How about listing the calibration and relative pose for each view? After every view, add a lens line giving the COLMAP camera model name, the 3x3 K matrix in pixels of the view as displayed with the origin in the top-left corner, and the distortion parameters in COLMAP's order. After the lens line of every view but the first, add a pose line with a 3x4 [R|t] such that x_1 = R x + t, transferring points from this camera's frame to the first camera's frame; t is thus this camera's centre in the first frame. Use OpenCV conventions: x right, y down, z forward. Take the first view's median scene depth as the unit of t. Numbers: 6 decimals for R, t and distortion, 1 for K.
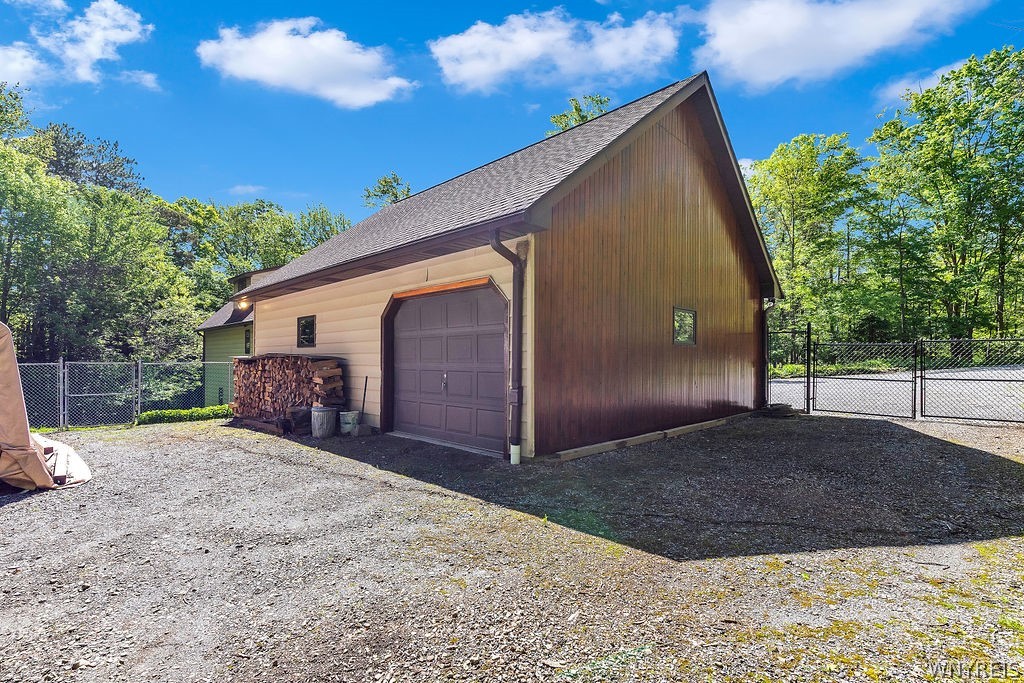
lens RADIAL K [[478.0, 0, 512.0], [0, 478.0, 357.9], [0, 0, 1]] dist [0.011411, -0.000122]
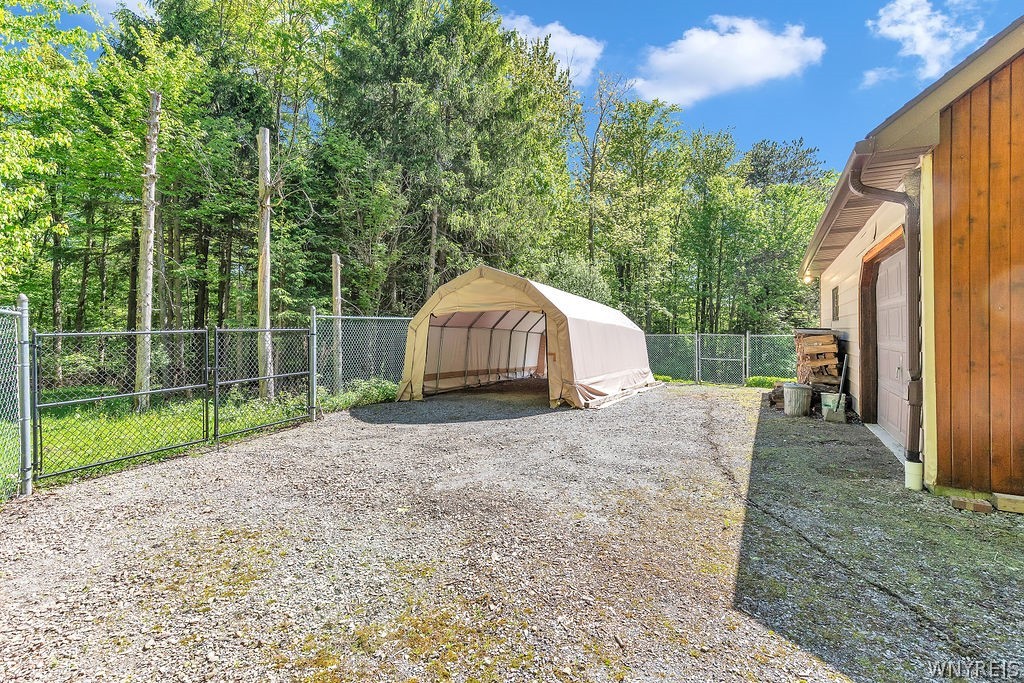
lens RADIAL K [[484.4, 0, 512.3], [0, 484.4, 334.6], [0, 0, 1]] dist [-0.000336, -0.000119]
pose [[0.280075, 0.013864, -0.959878, 0.655245], [-0.003388, 0.999904, 0.013453, -0.015171], [0.959972, -0.000515, 0.280095, 0.295455]]
